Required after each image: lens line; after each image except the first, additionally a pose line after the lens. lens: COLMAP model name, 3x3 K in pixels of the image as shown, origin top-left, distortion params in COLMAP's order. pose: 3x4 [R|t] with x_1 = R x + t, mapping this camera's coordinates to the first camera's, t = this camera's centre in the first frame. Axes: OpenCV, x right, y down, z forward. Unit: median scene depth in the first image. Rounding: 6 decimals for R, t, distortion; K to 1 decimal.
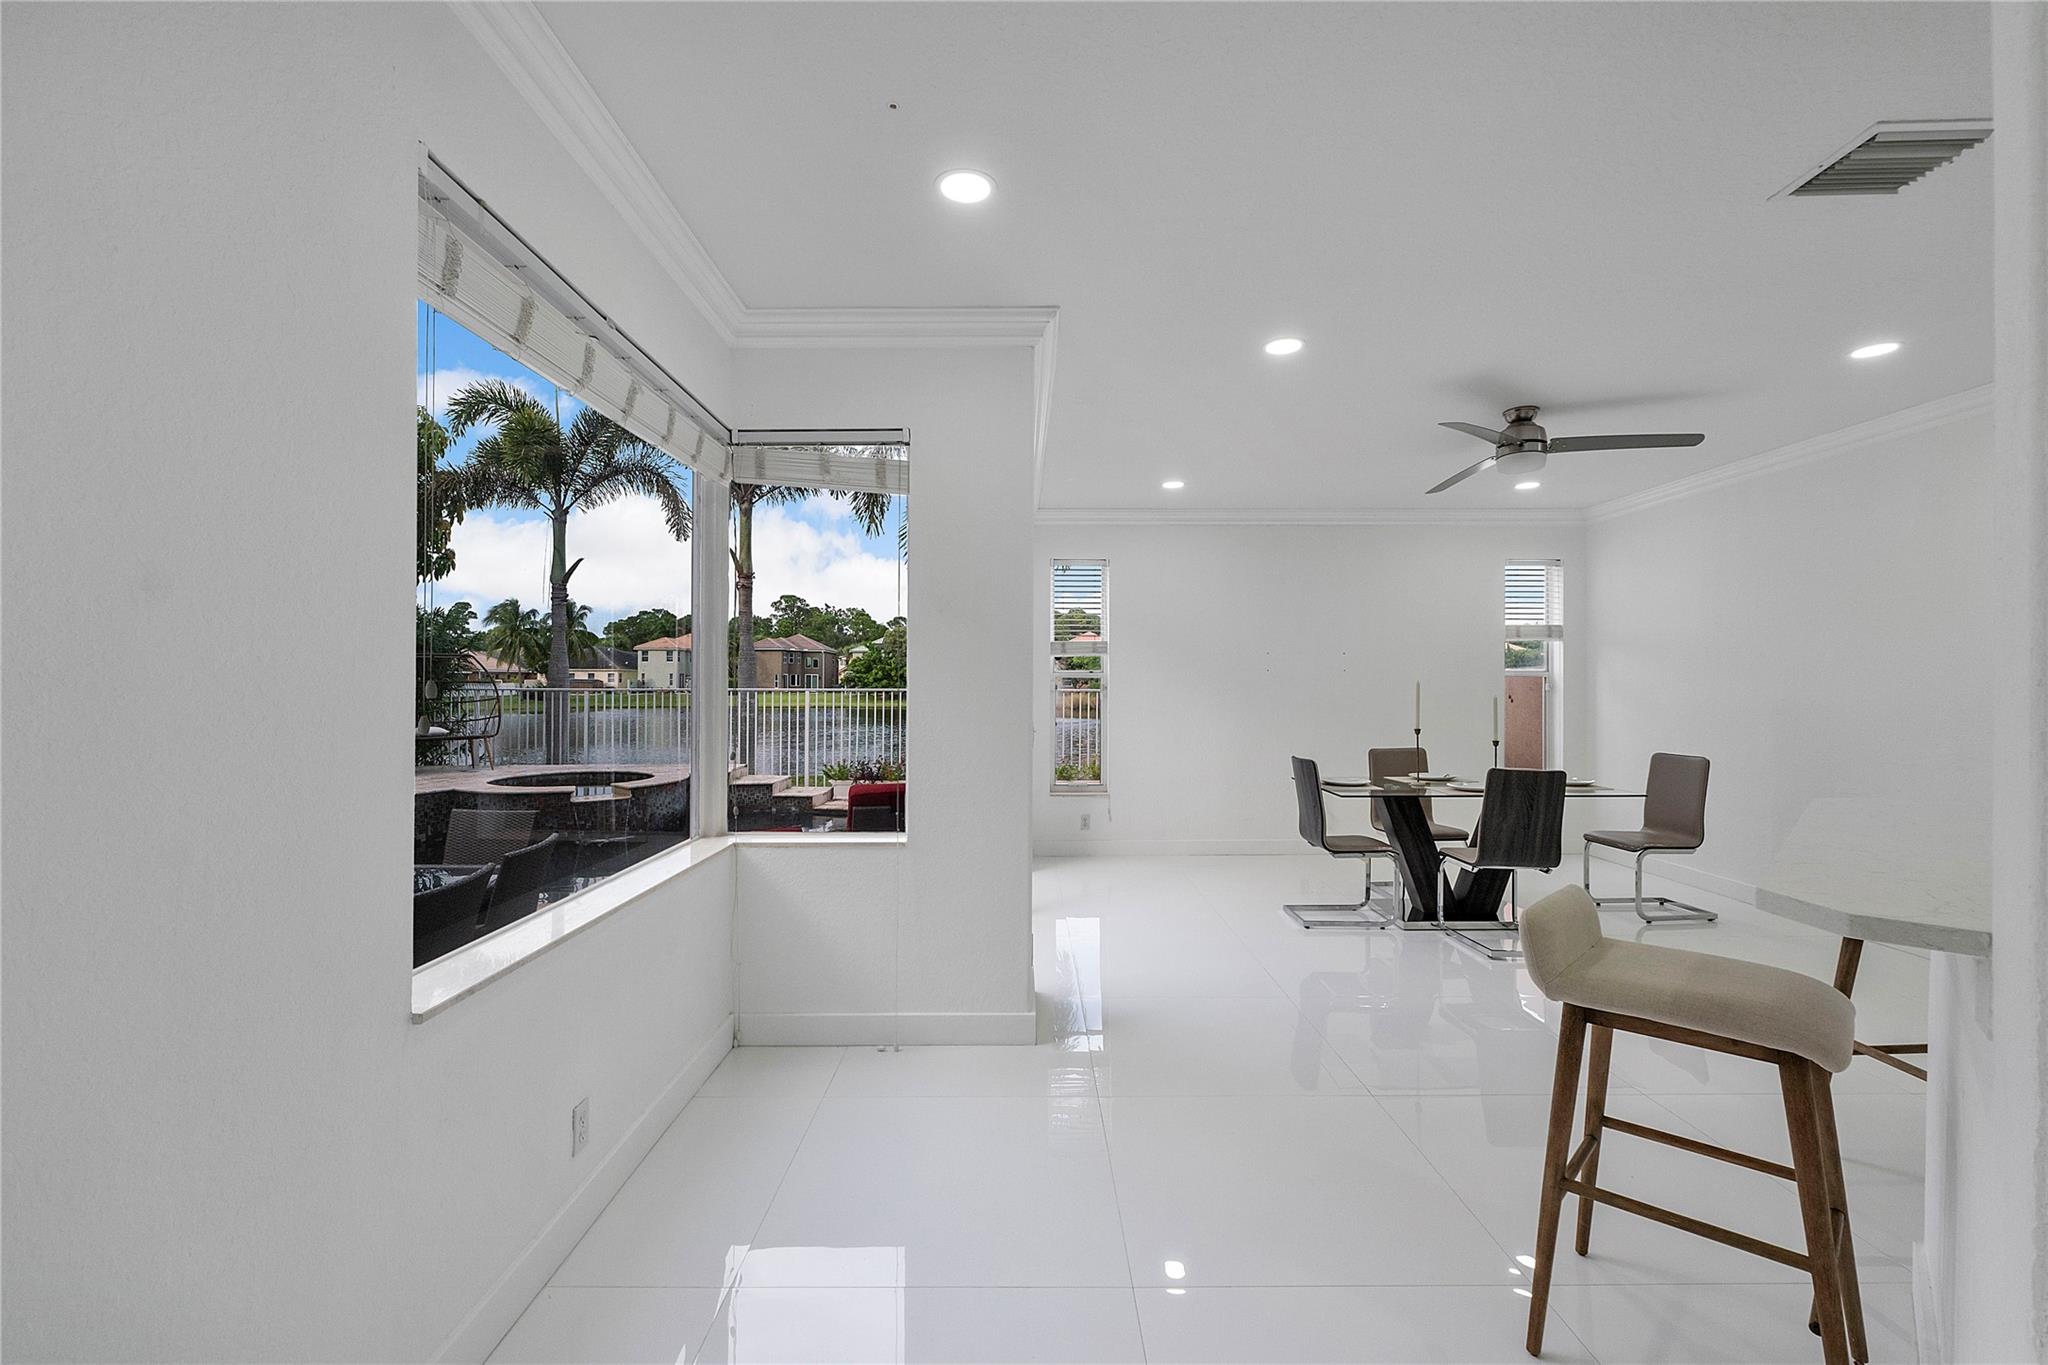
lens RADIAL K [[869.1, 0, 1029.0], [0, 869.1, 676.4], [0, 0, 1]] dist [-0.005887, -0.000222]
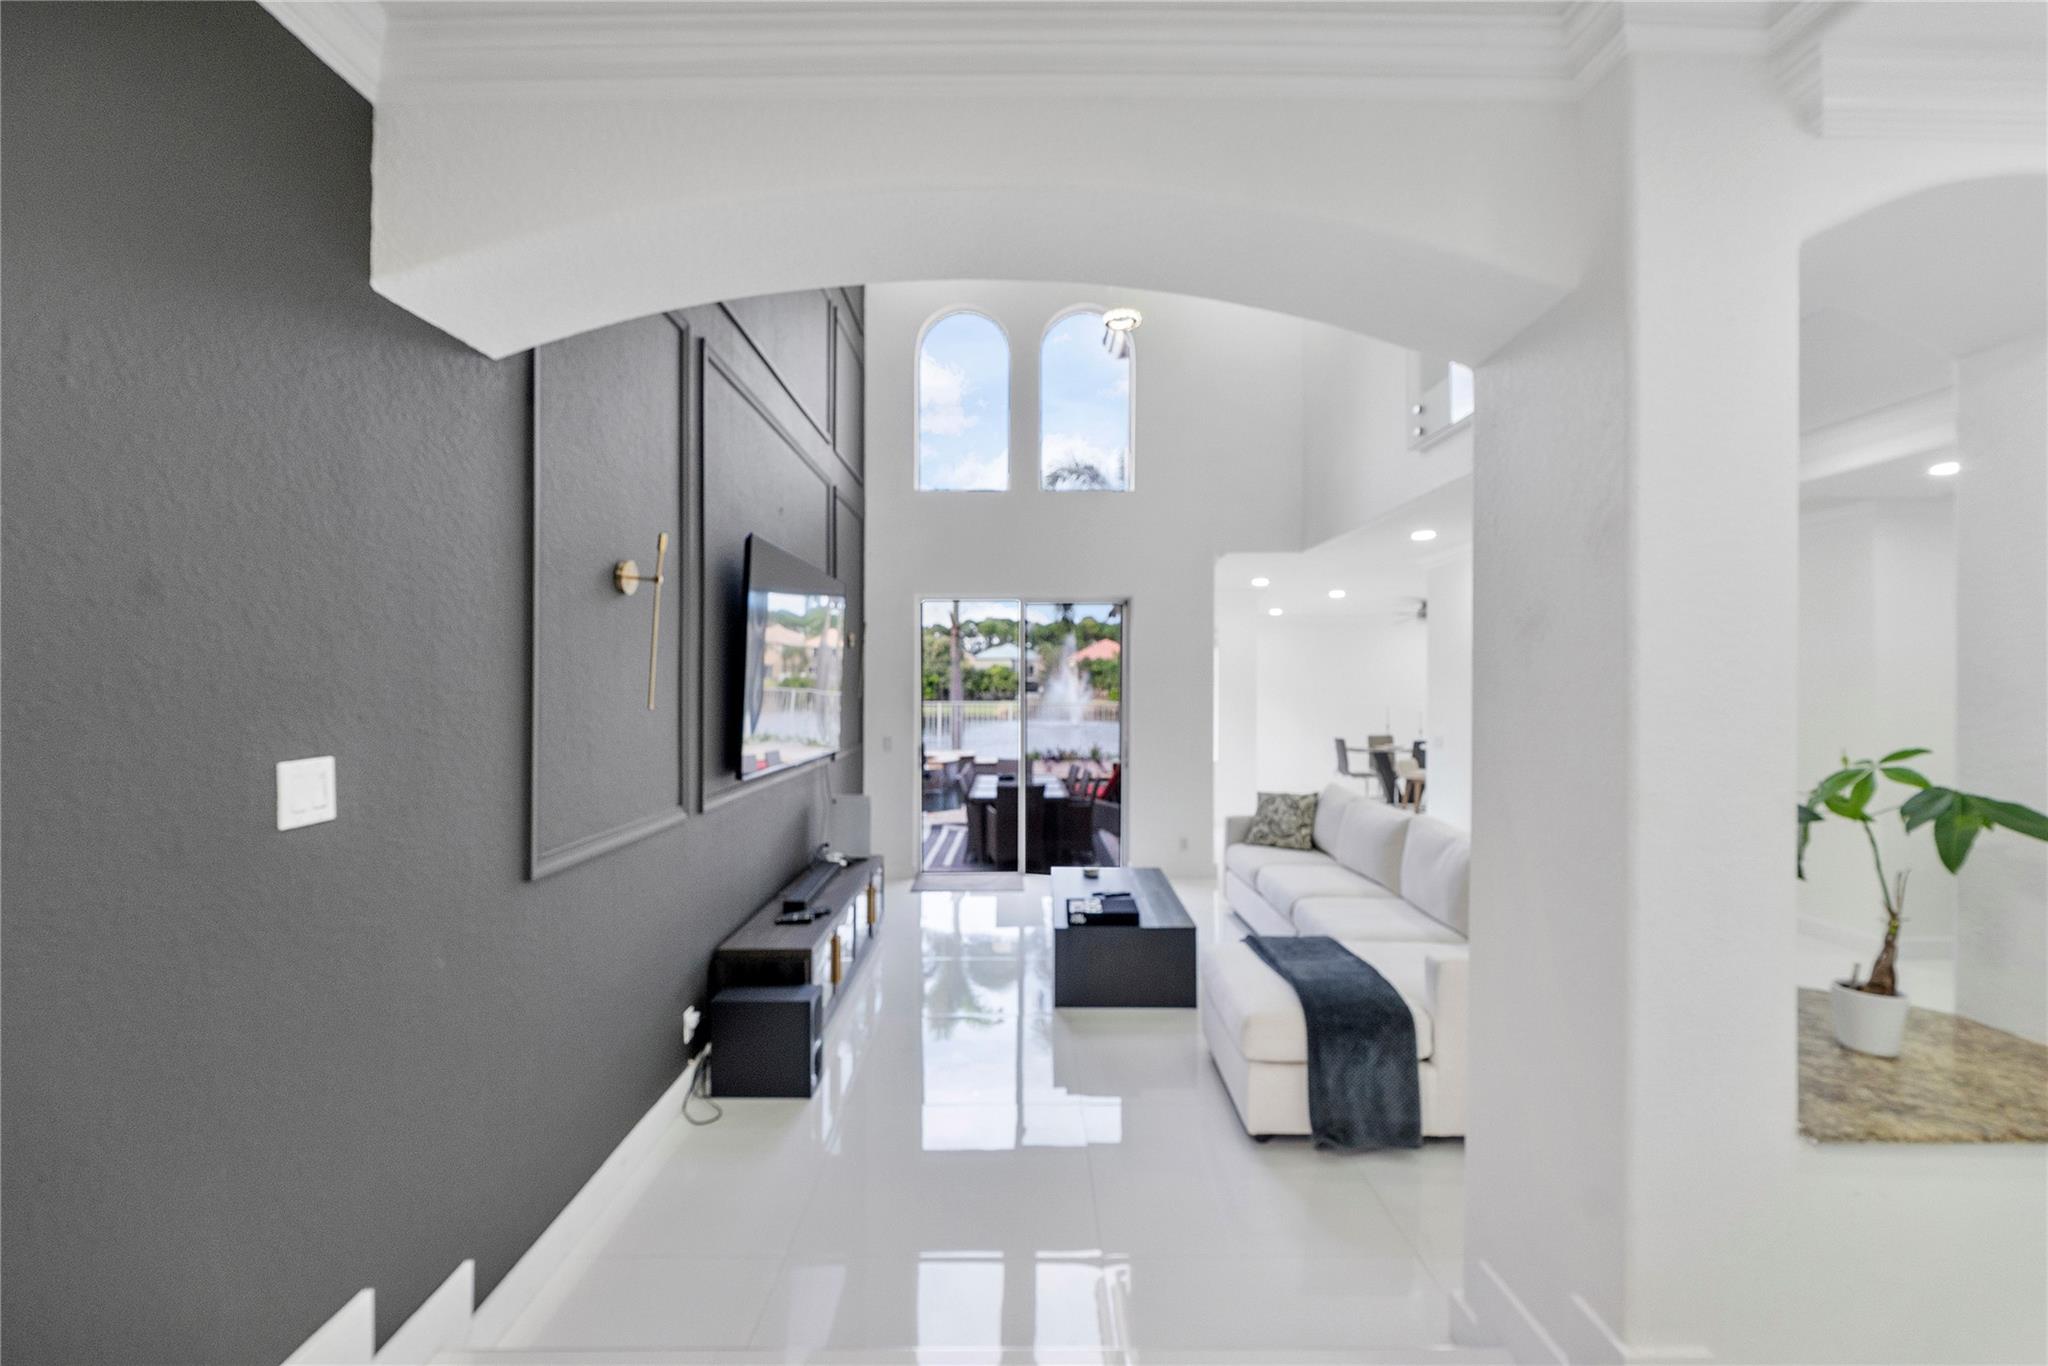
lens RADIAL K [[877.1, 0, 1026.5], [0, 877.1, 682.5], [0, 0, 1]] dist [-0.002800, 0.000141]
pose [[0.999999, 0.000534, -0.001251, -0.381289], [-0.000531, 0.999997, 0.002517, -0.045343], [0.001253, -0.002516, 0.999996, -0.990586]]
